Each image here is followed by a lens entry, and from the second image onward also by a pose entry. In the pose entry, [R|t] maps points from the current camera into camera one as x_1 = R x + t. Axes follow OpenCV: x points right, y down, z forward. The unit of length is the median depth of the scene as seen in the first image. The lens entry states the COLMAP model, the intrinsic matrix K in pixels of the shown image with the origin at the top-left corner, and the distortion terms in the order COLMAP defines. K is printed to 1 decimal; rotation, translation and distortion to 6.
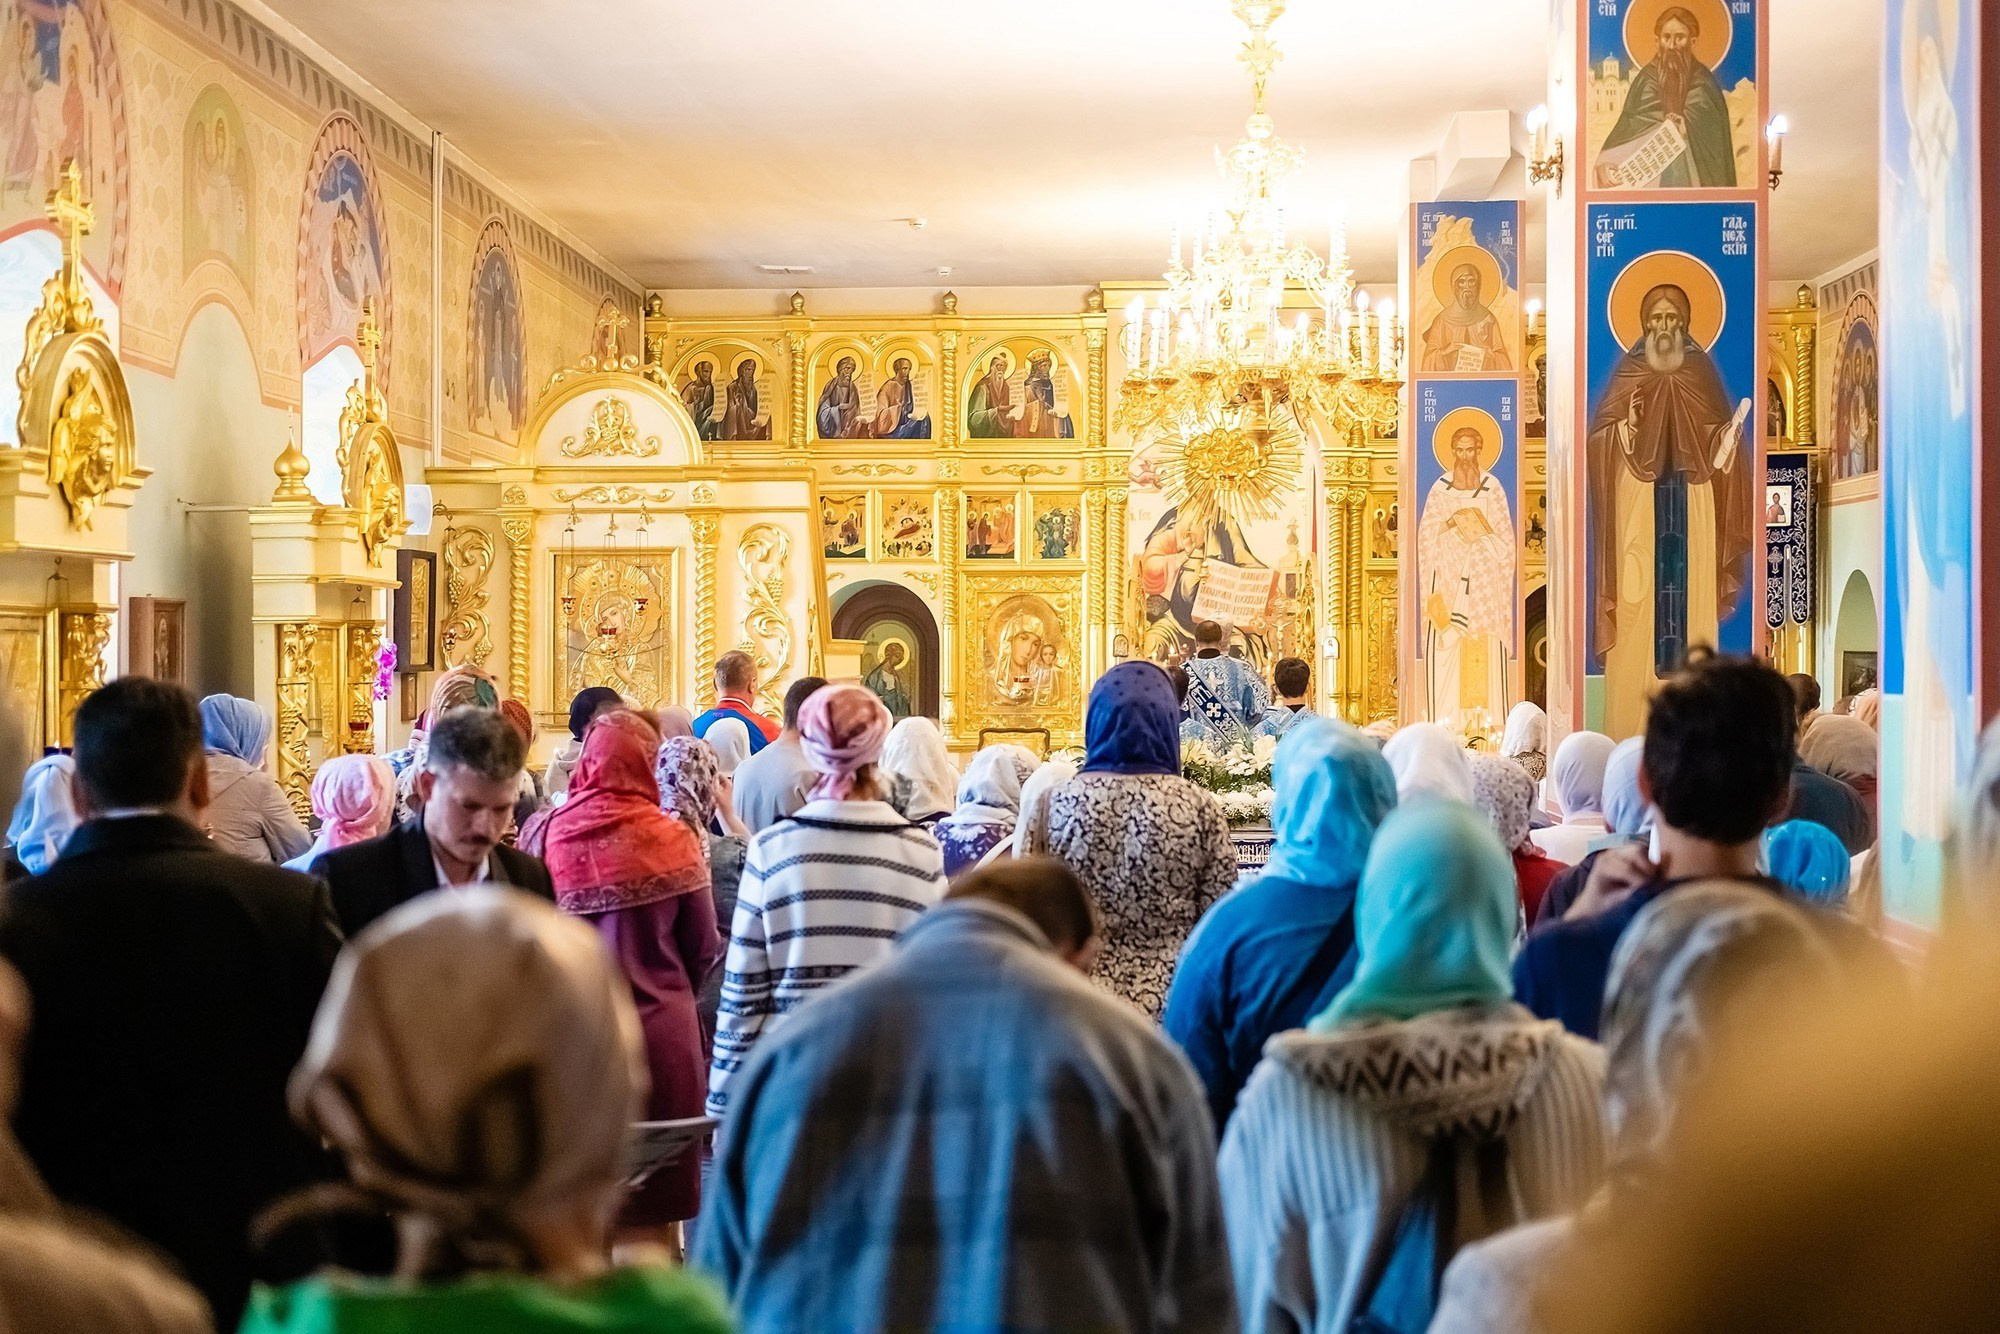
lens RADIAL K [[4398.6, 0, 1069.0], [0, 4398.6, 667.6], [0, 0, 1]] dist [0.636238, 4.377951]
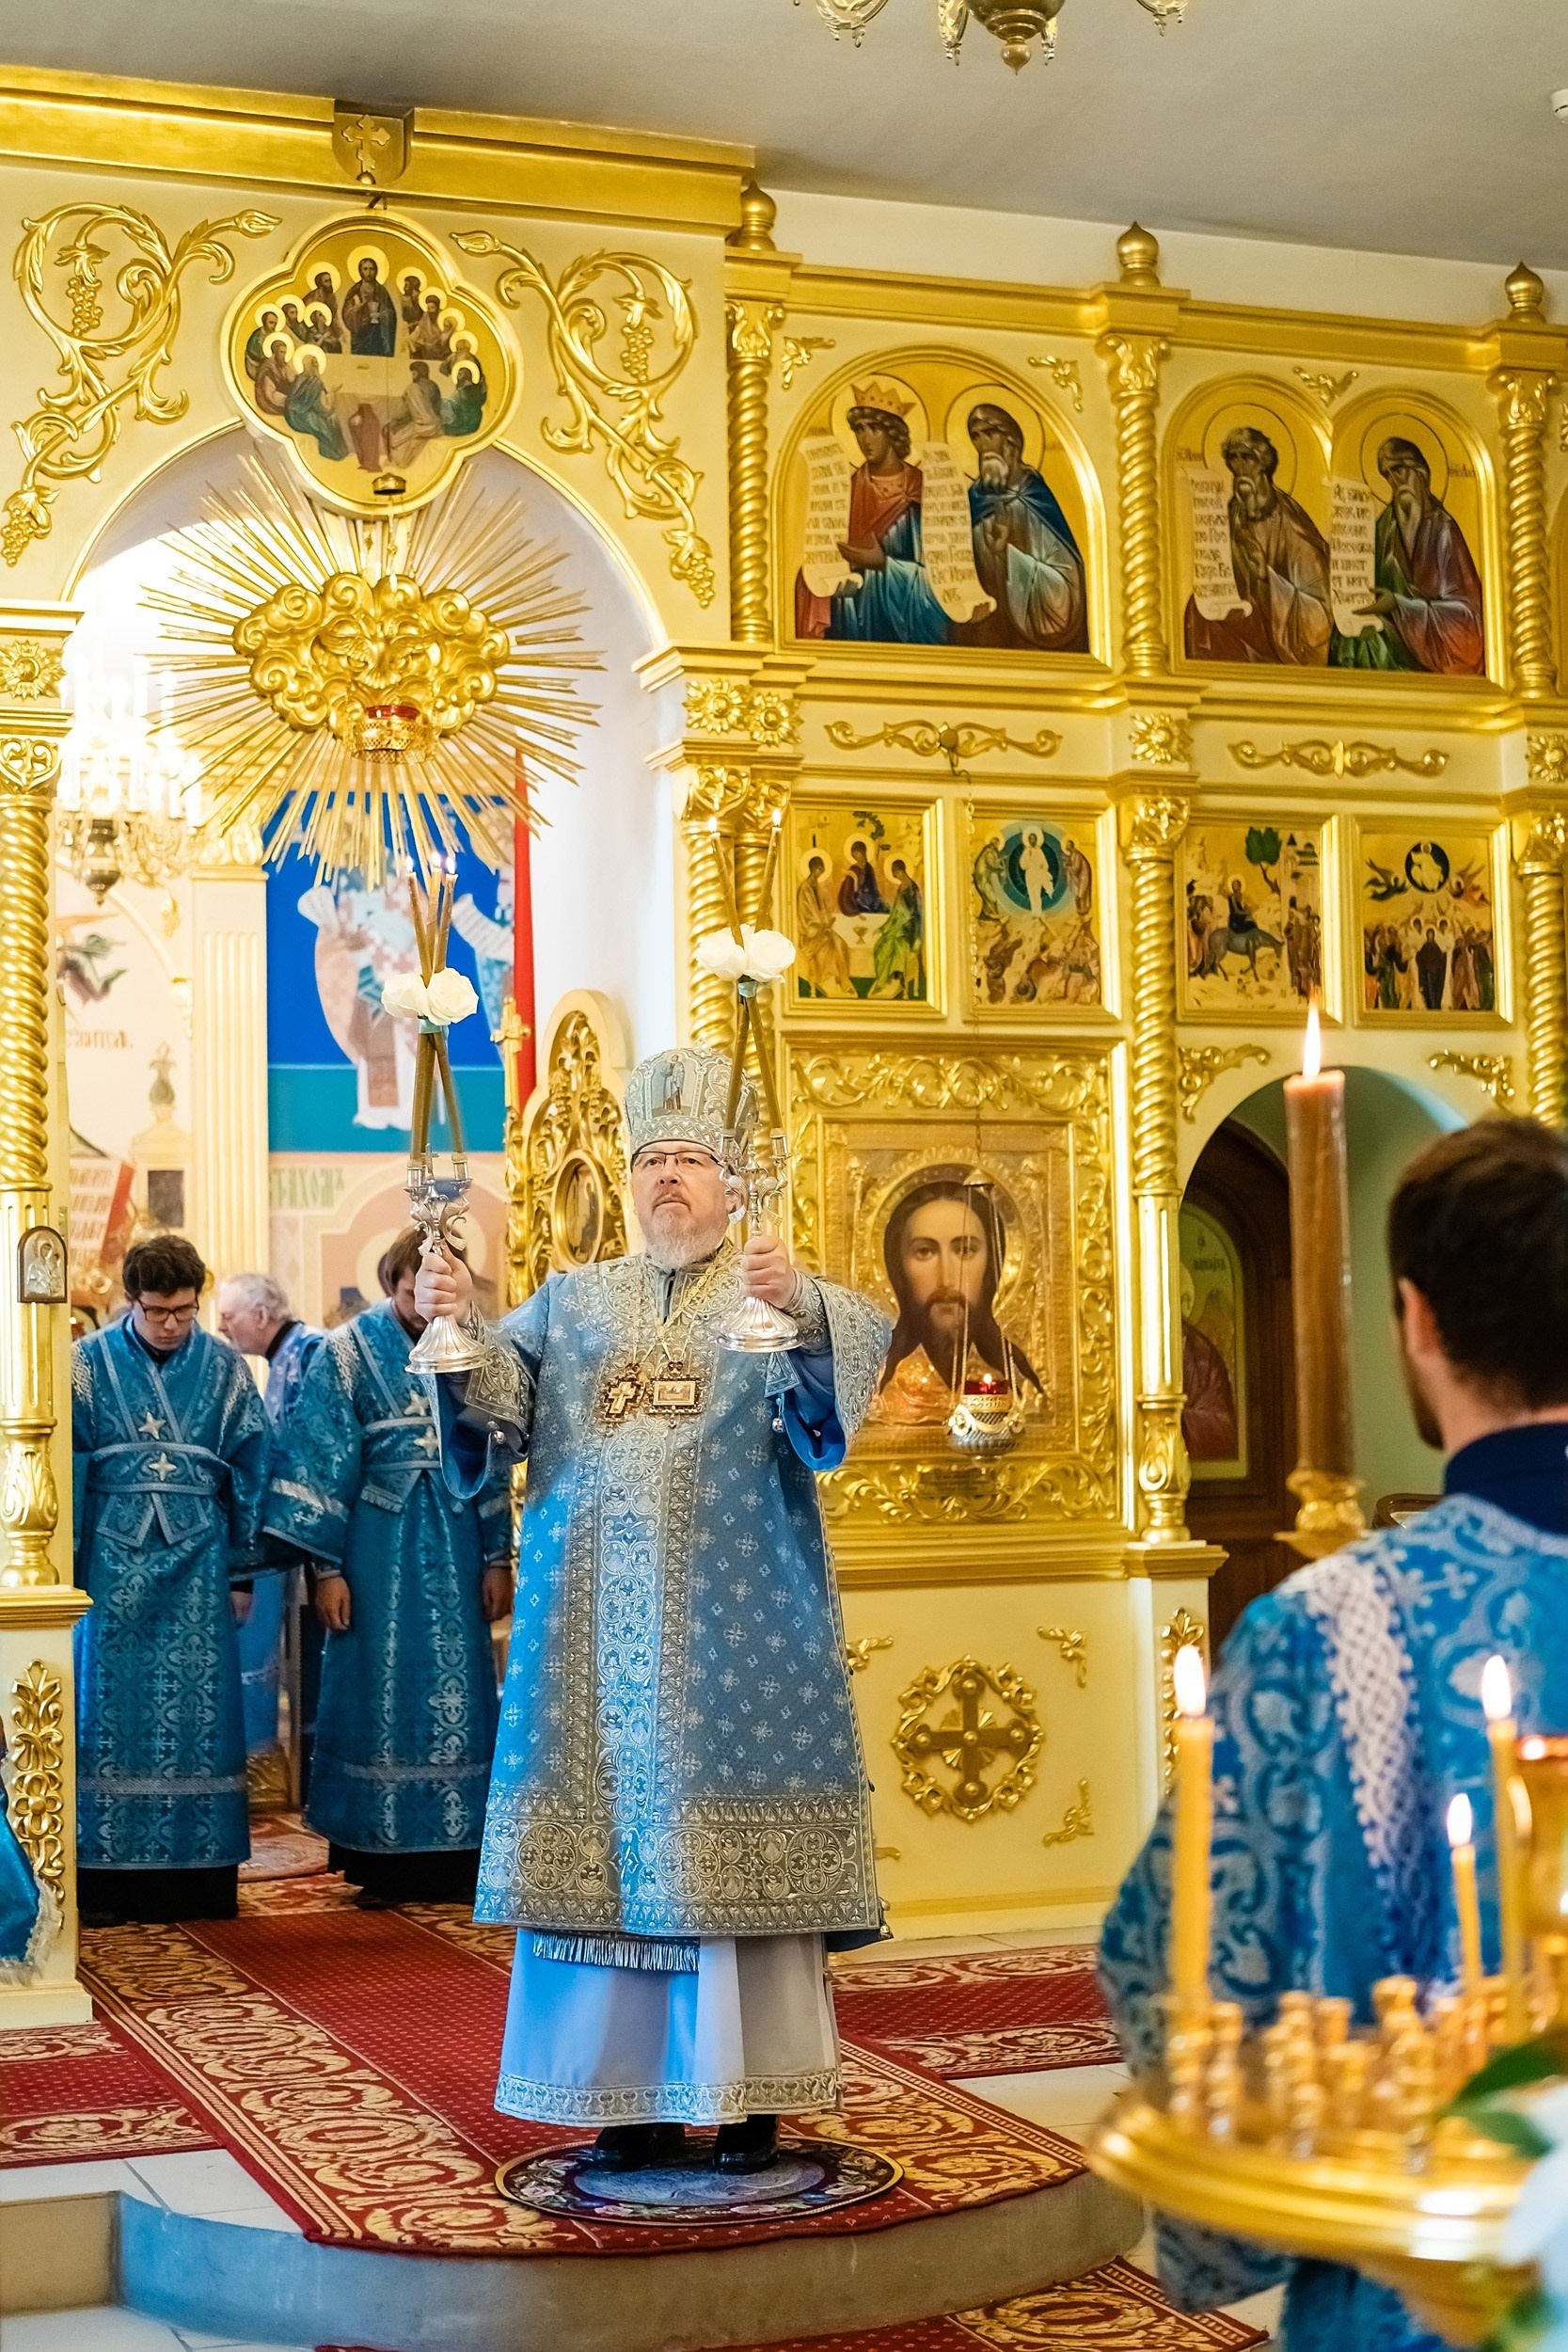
lens RADIAL K [[3648.8, 0, 758.1], [0, 3648.8, 1140.4], [0, 0, 1]] dist [-0.034300, 0.091708]
pose [[0.927036, 0.008962, 0.374866, -0.035314], [0.022572, 0.996568, -0.079645, 0.007284], [-0.374293, 0.082295, 0.923652, 0.752849]]
